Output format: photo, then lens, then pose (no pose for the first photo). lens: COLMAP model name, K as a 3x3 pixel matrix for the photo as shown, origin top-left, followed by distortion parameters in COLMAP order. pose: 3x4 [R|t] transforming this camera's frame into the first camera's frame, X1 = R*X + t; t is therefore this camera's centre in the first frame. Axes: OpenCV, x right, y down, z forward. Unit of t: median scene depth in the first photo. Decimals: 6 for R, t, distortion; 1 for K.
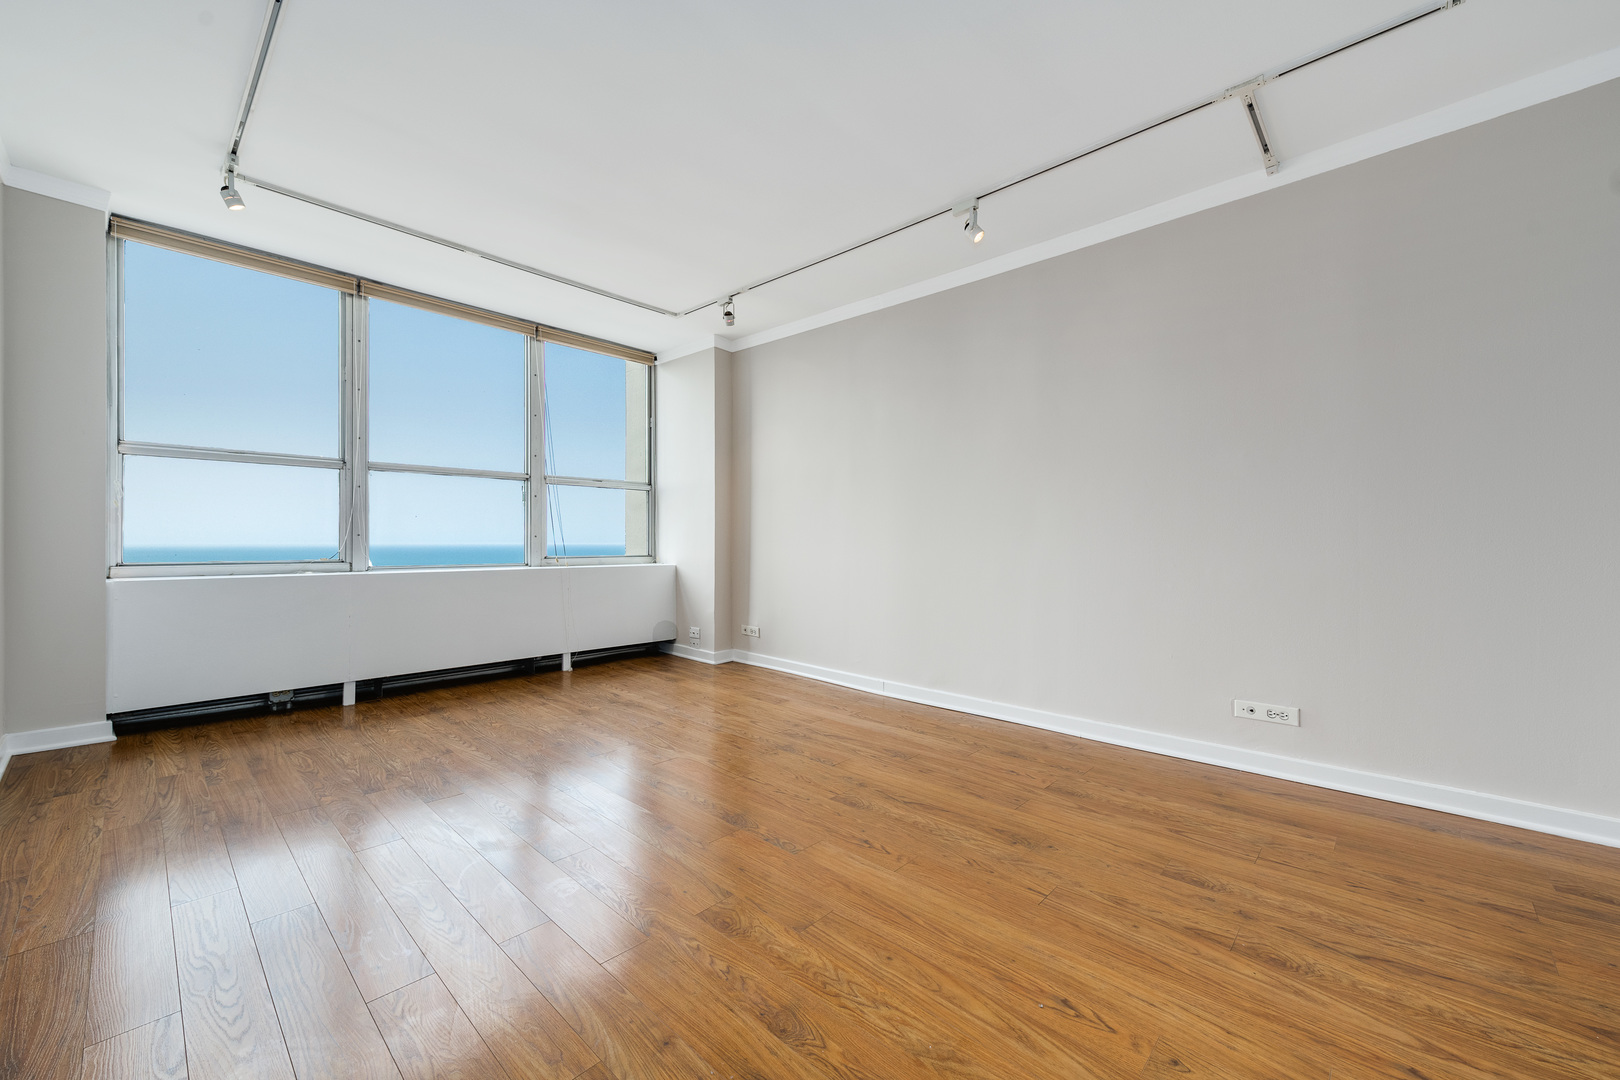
lens RADIAL K [[634.4, 0, 810.0], [0, 634.4, 540.0], [0, 0, 1]] dist [0.001543, 0.000079]
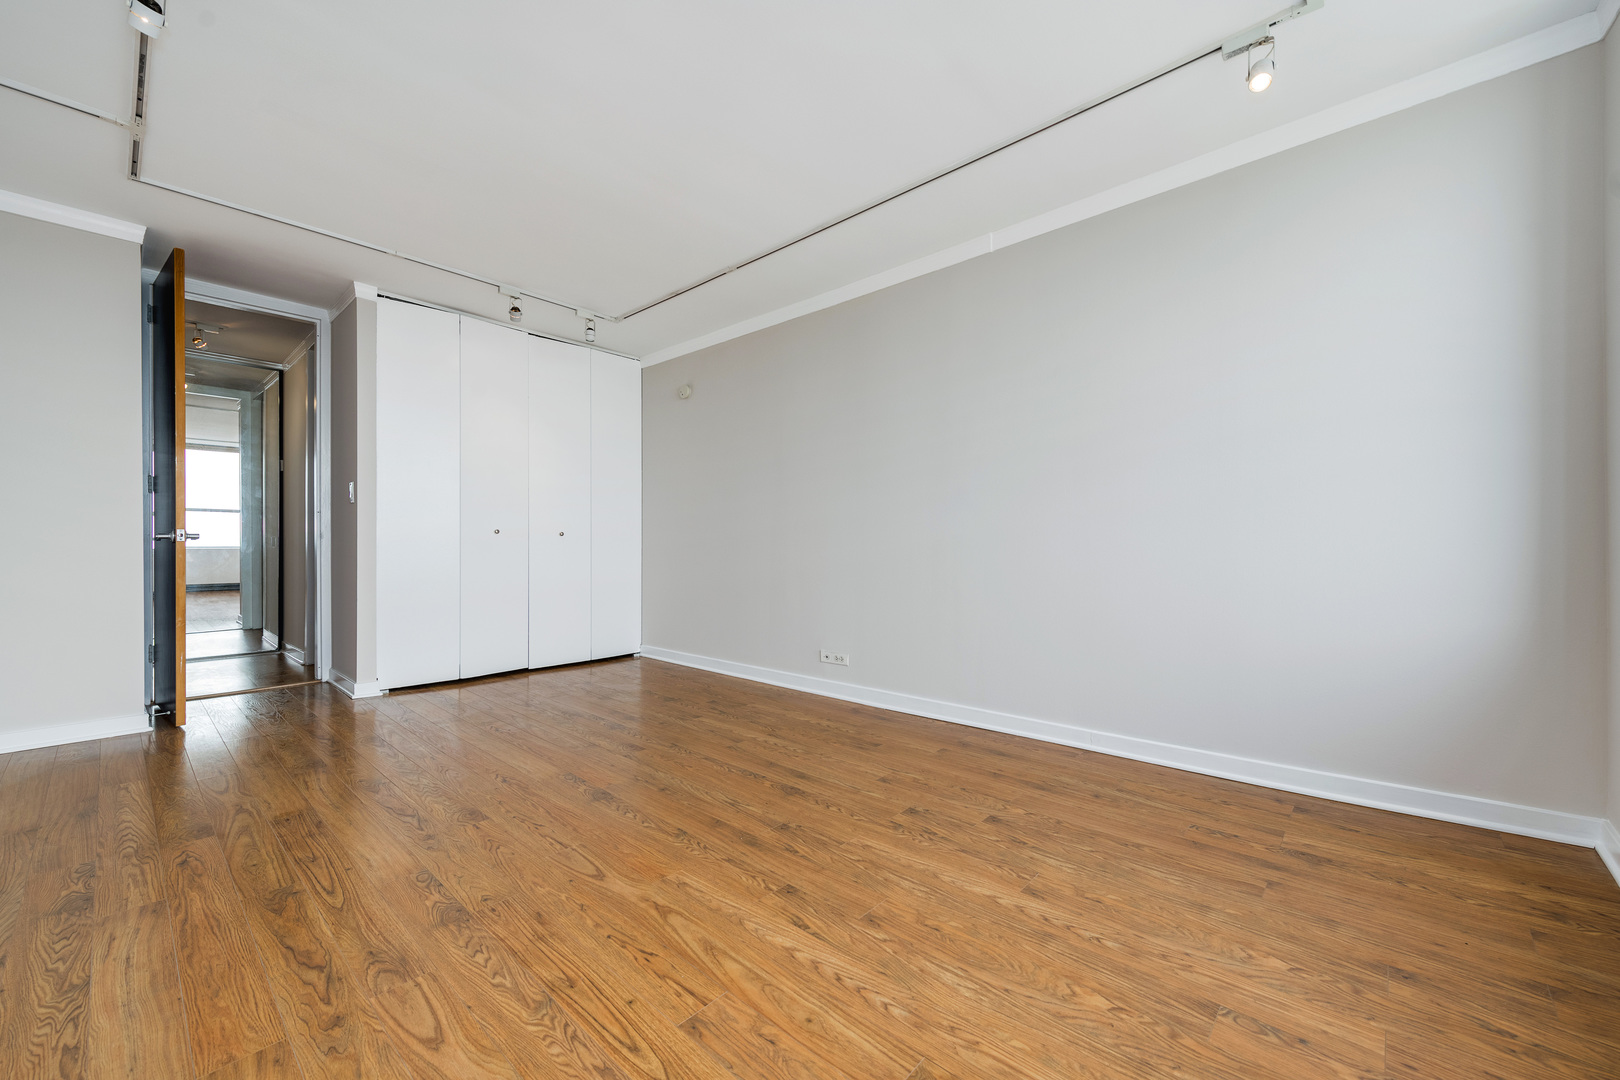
lens RADIAL K [[634.4, 0, 810.0], [0, 634.4, 540.0], [0, 0, 1]] dist [0.001543, 0.000079]
pose [[-0.999827, -0.003975, -0.018196, -0.384694], [-0.003931, 0.999989, -0.002447, 0.000024], [0.018205, -0.002375, -0.999831, 1.779450]]
